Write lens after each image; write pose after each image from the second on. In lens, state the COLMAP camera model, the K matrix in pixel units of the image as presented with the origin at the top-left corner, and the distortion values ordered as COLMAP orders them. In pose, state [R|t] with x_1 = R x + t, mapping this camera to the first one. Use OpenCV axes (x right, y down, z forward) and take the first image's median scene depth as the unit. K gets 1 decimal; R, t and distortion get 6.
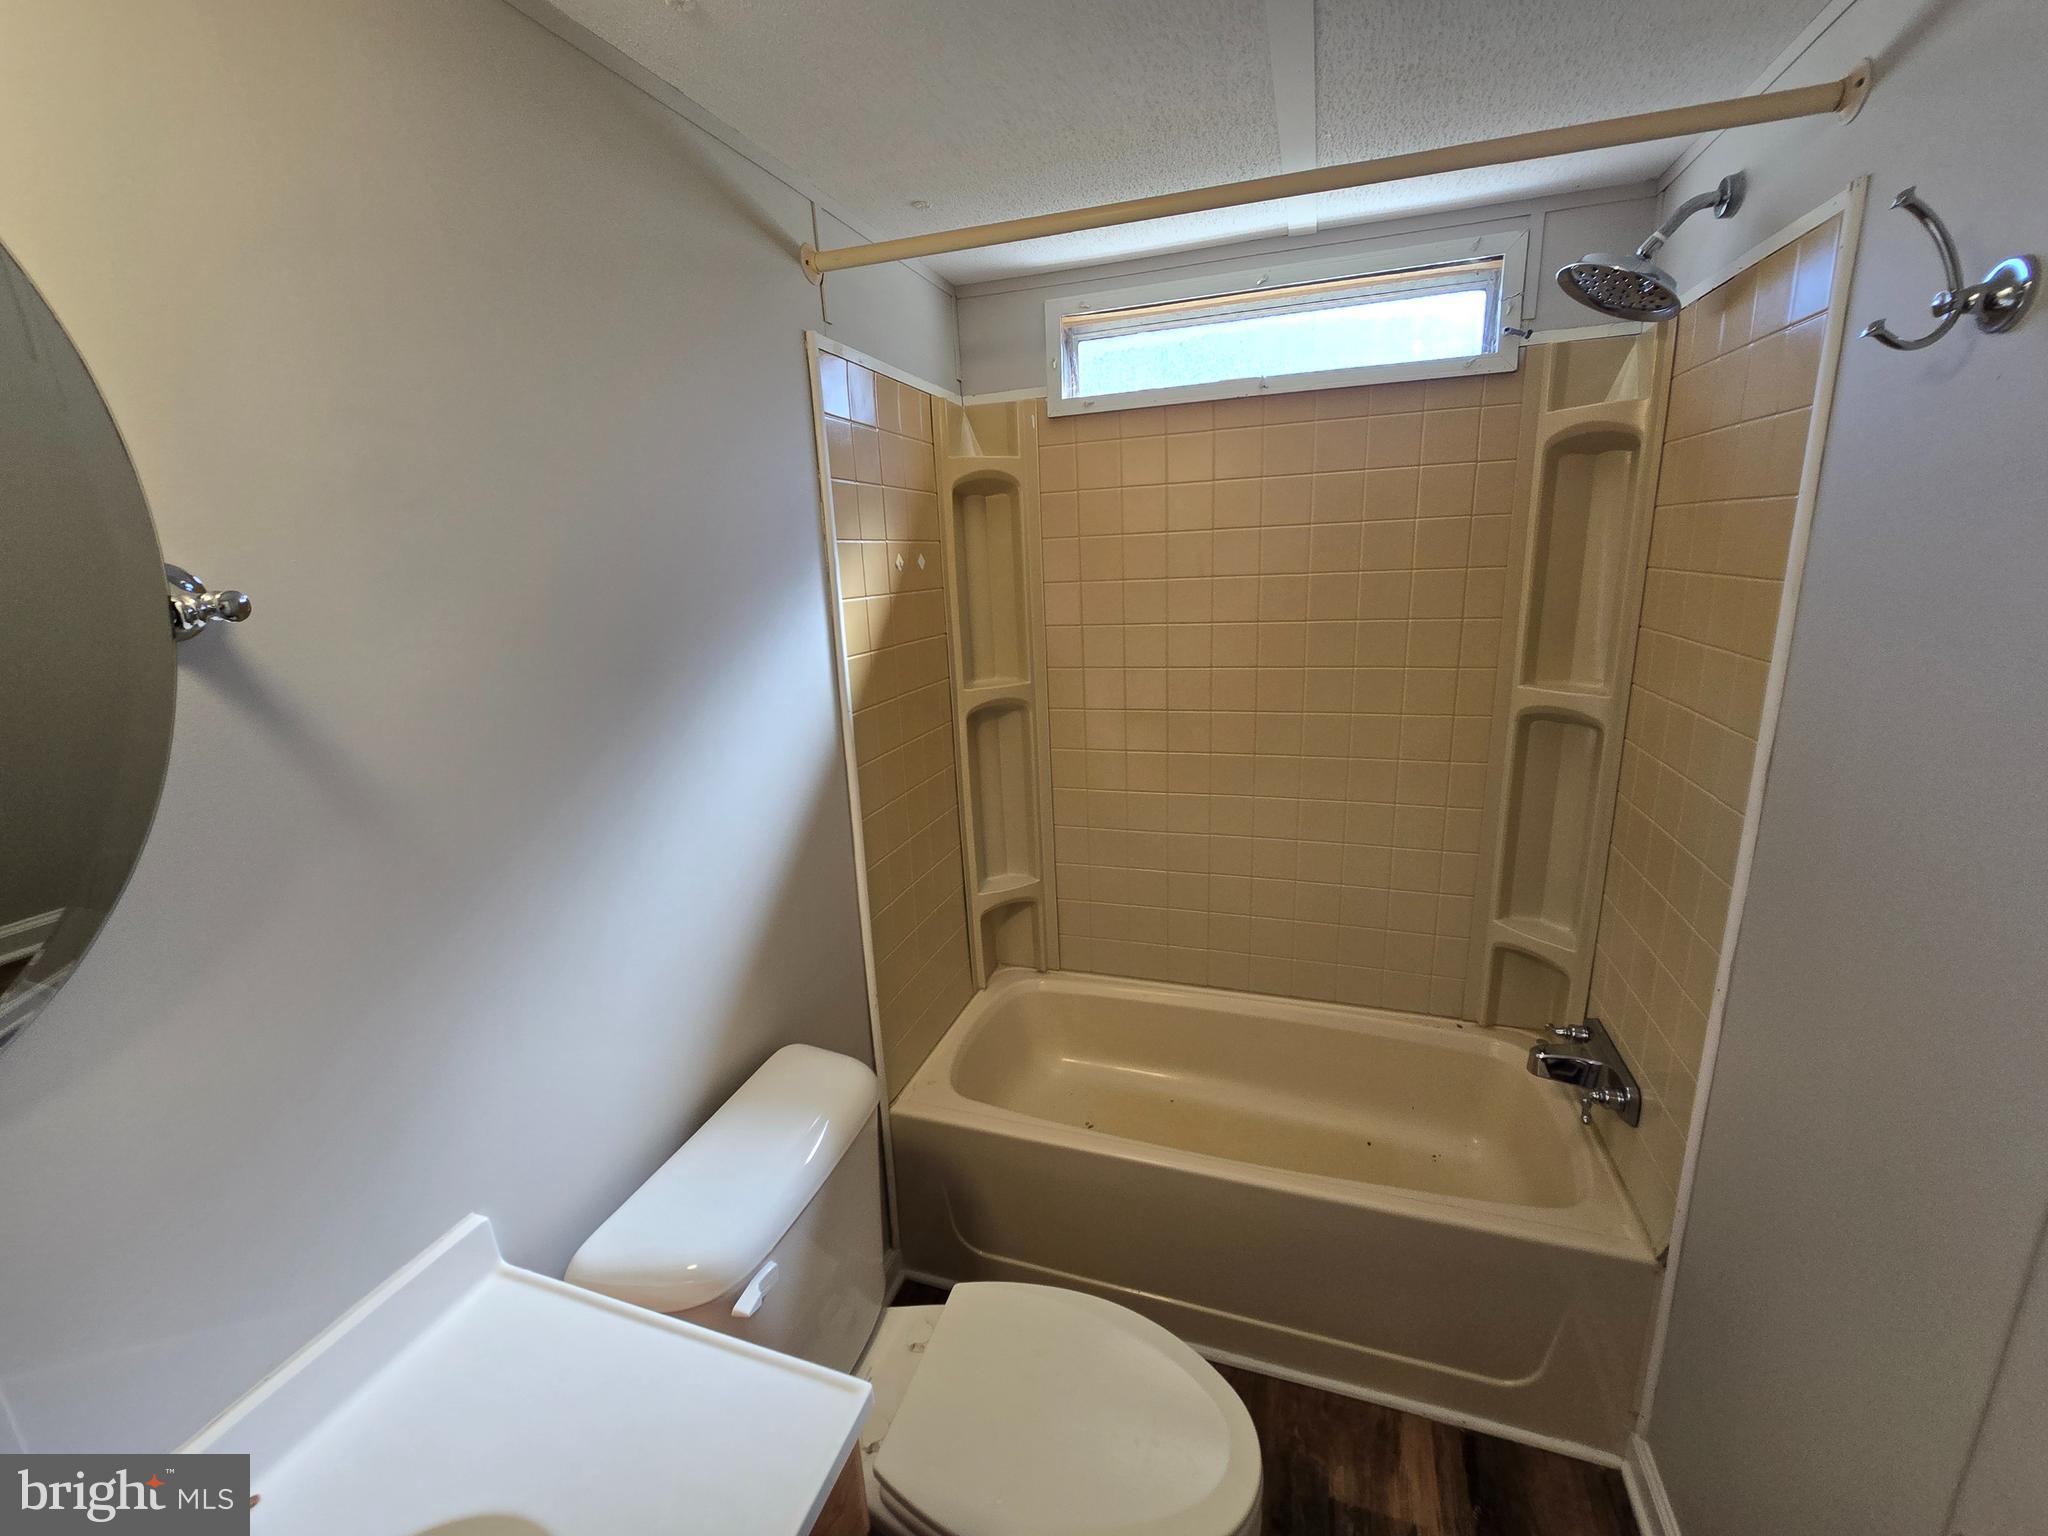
lens RADIAL K [[842.5, 0, 1016.9], [0, 842.5, 773.0], [0, 0, 1]] dist [-0.005622, 0.003019]
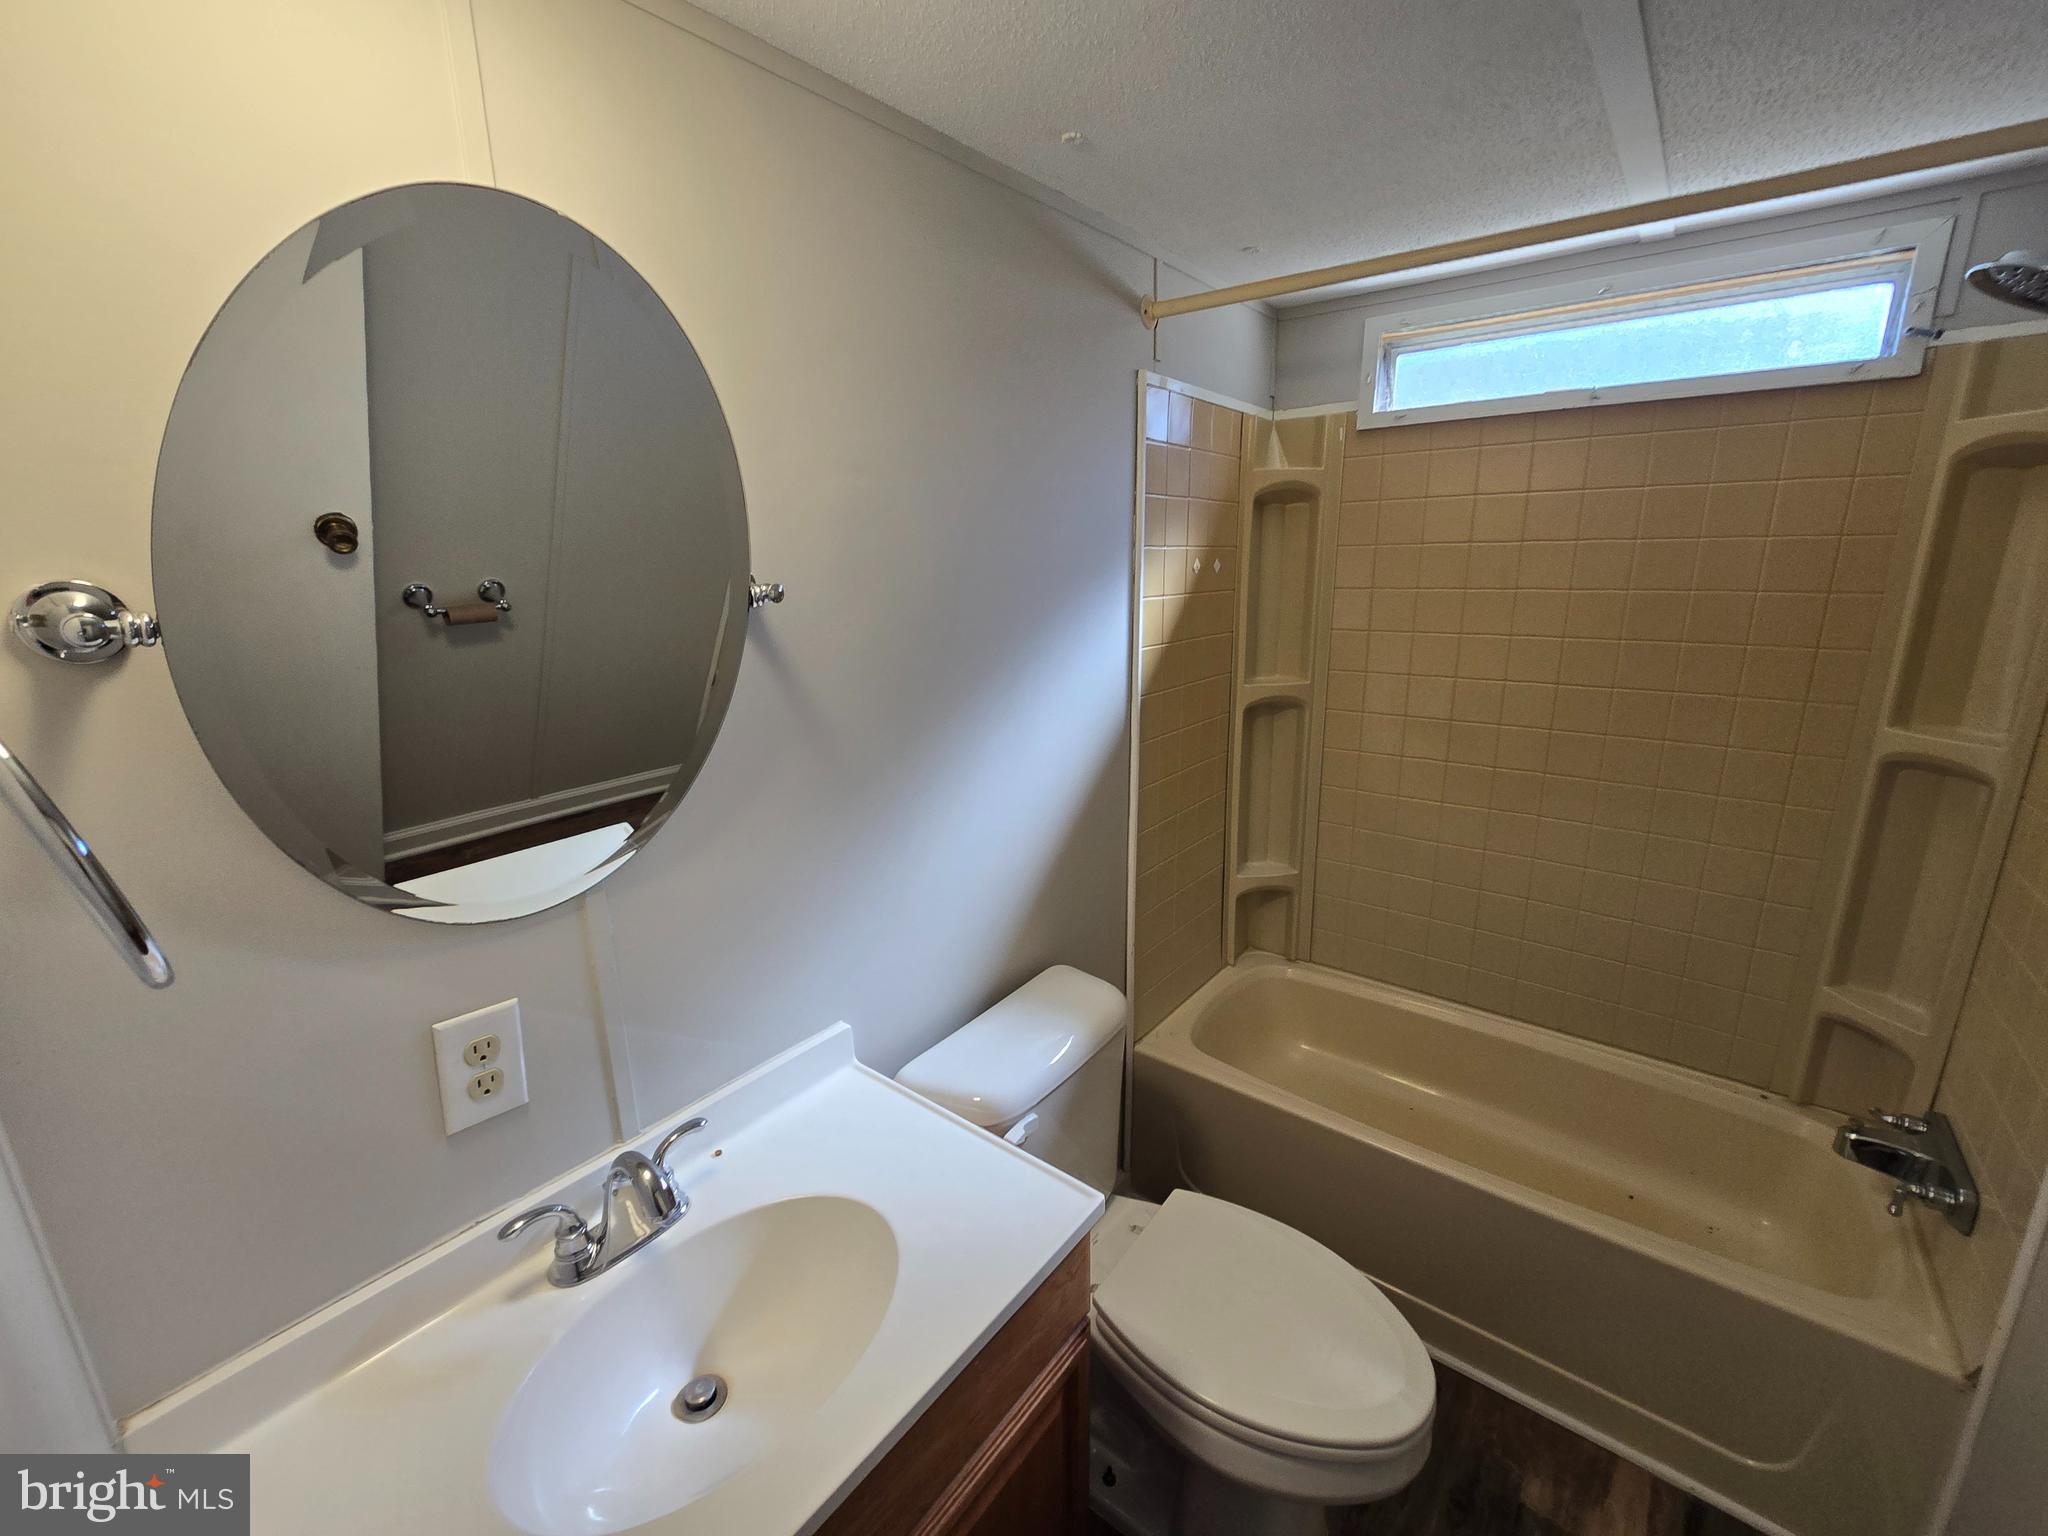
lens RADIAL K [[842.5, 0, 1016.4], [0, 842.5, 767.6], [0, 0, 1]] dist [-0.005622, 0.003019]
pose [[0.941901, 0.108754, -0.317798, 0.020904], [-0.107392, 0.993976, 0.021855, 0.018414], [0.318261, 0.013543, 0.947906, -0.142207]]
